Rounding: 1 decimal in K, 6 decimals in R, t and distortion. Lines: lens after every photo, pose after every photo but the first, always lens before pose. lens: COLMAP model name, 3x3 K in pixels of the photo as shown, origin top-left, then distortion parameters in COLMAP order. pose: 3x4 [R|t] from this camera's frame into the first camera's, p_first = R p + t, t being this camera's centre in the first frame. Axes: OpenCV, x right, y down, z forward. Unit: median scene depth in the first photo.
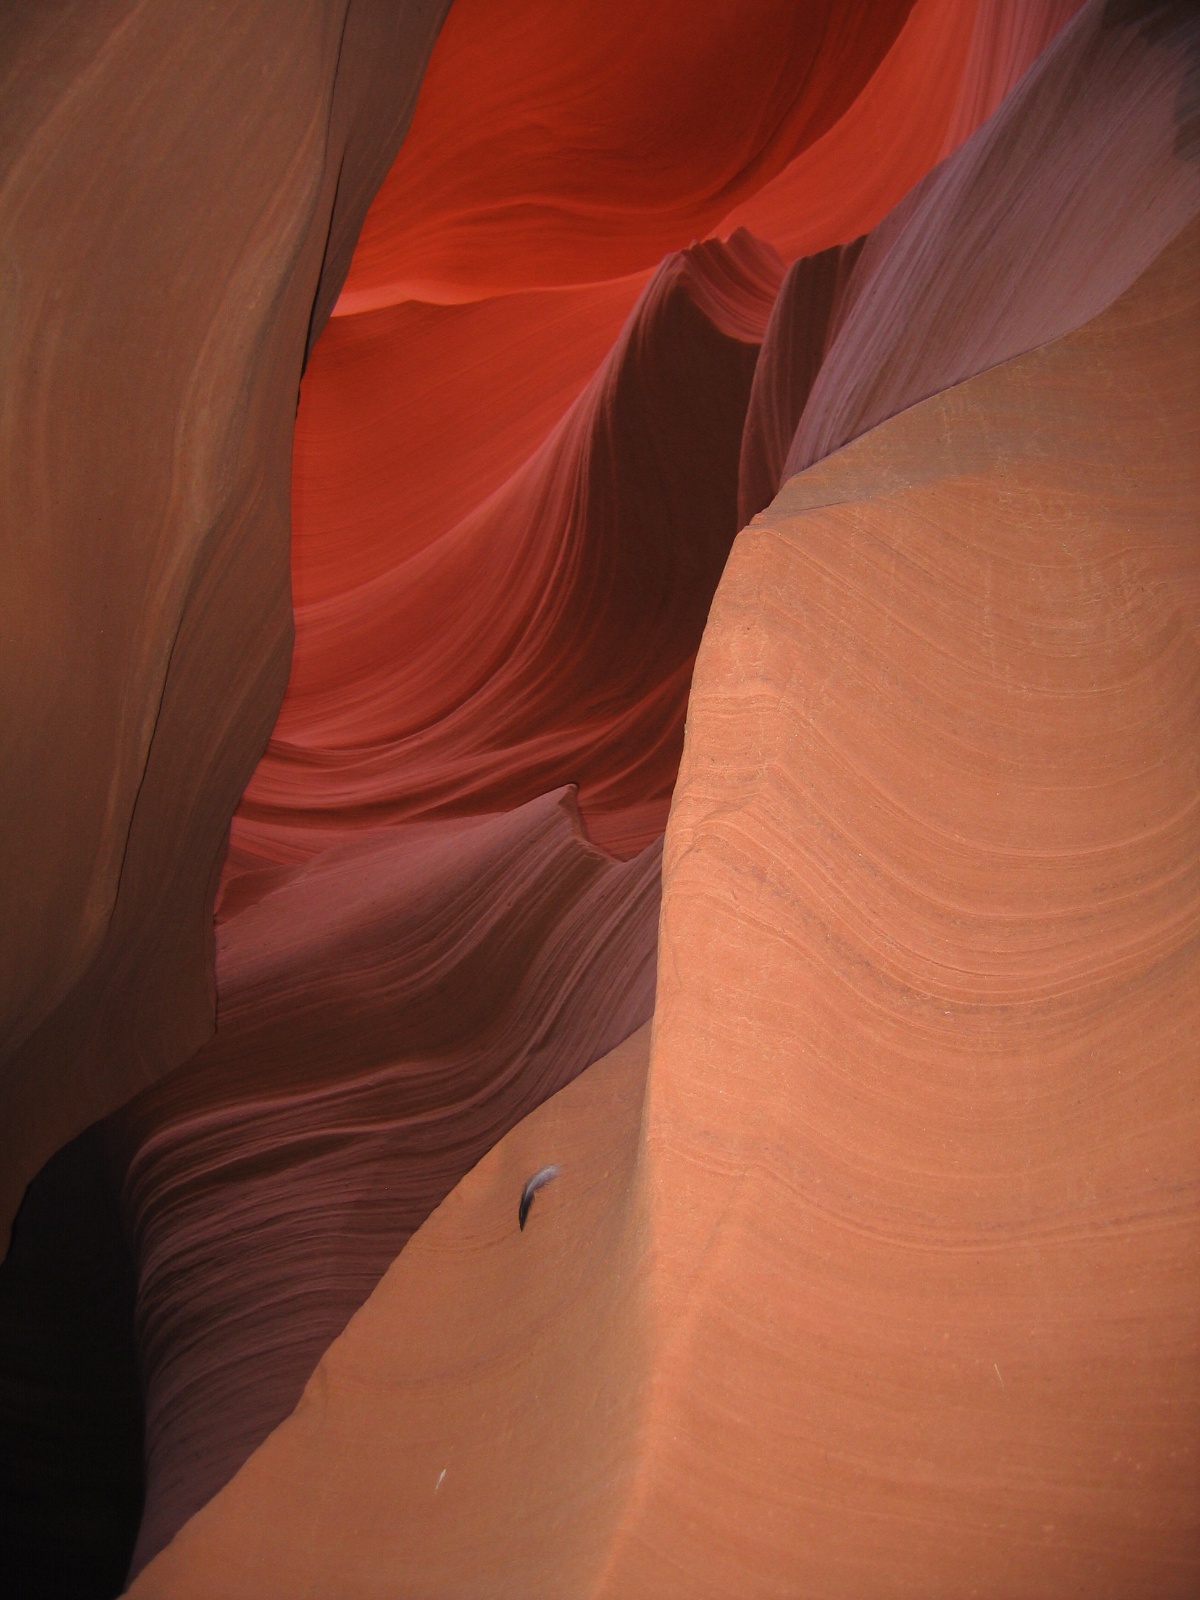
lens RADIAL K [[1687.0, 0, 598.2], [0, 1687.0, 822.9], [0, 0, 1]] dist [-0.115503, 0.041378]
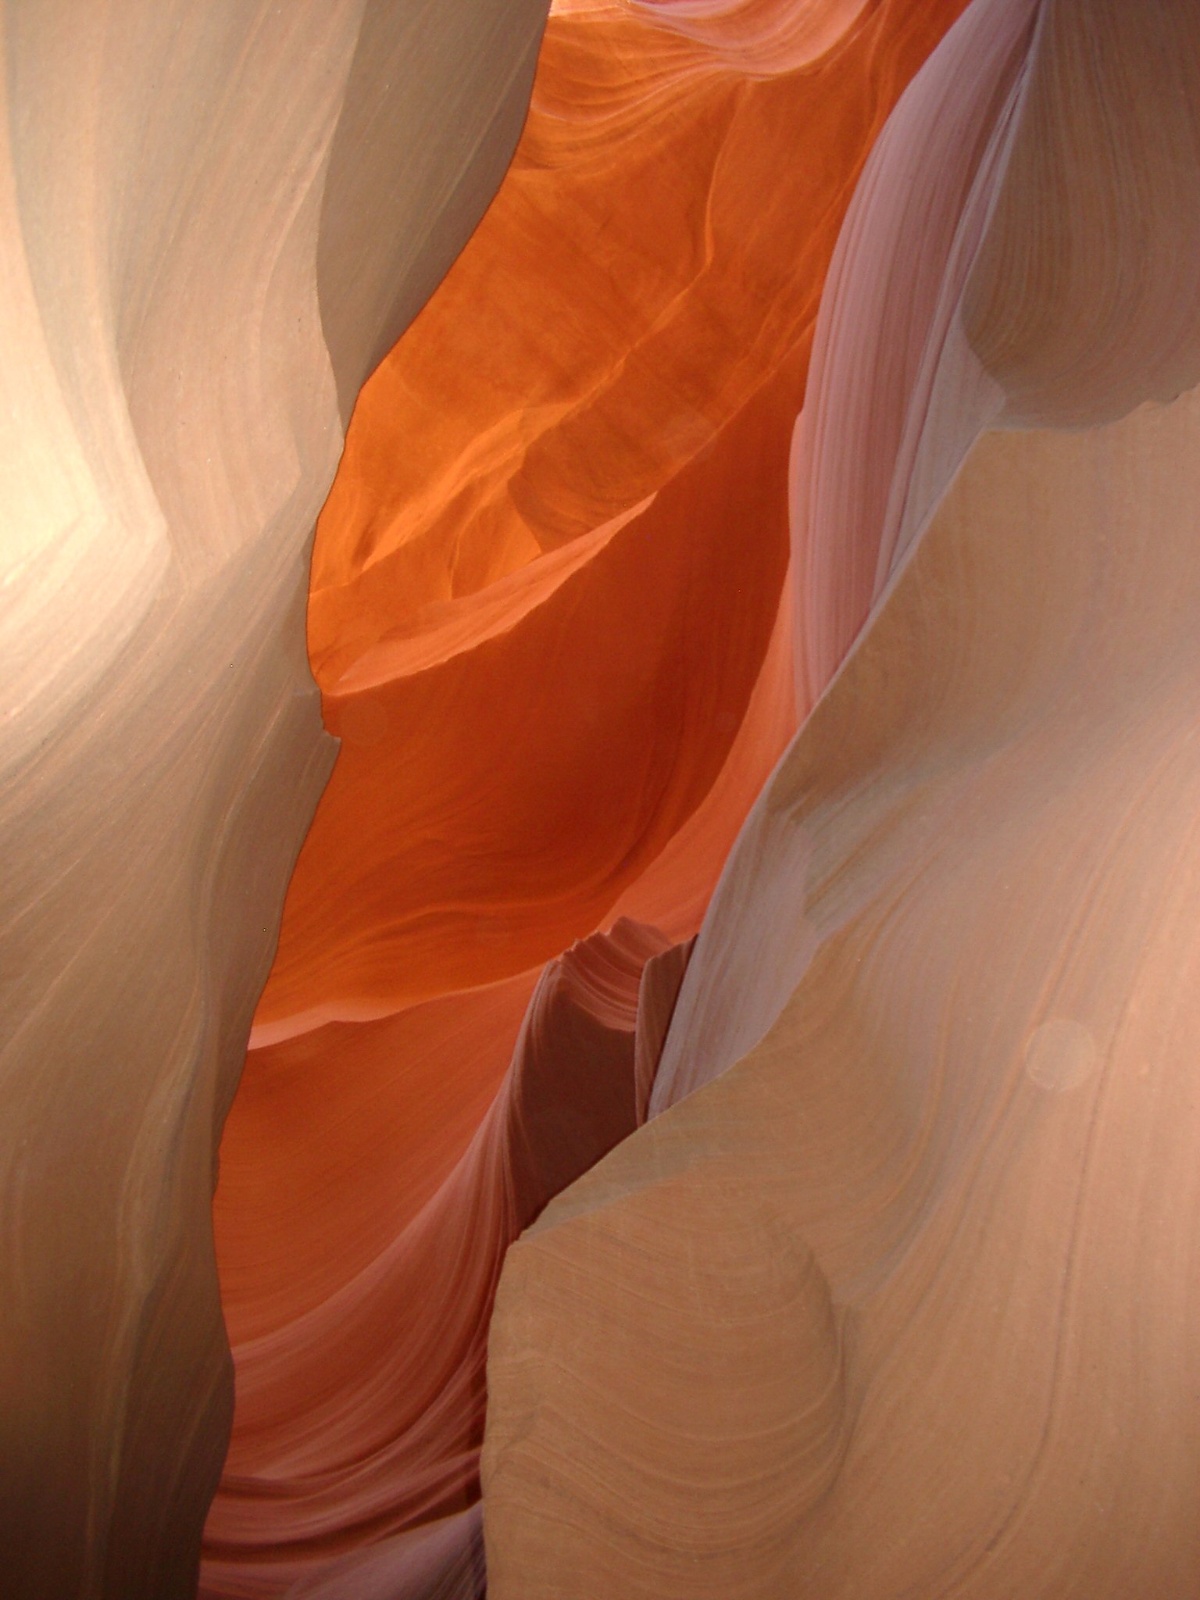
lens RADIAL K [[1844.3, 0, 632.0], [0, 1844.3, 836.0], [0, 0, 1]] dist [-0.125400, 0.033796]
pose [[0.986692, -0.153323, 0.054140, 0.051210], [0.162540, 0.920979, -0.354087, 0.025101], [0.004428, 0.358175, 0.933644, -0.195368]]
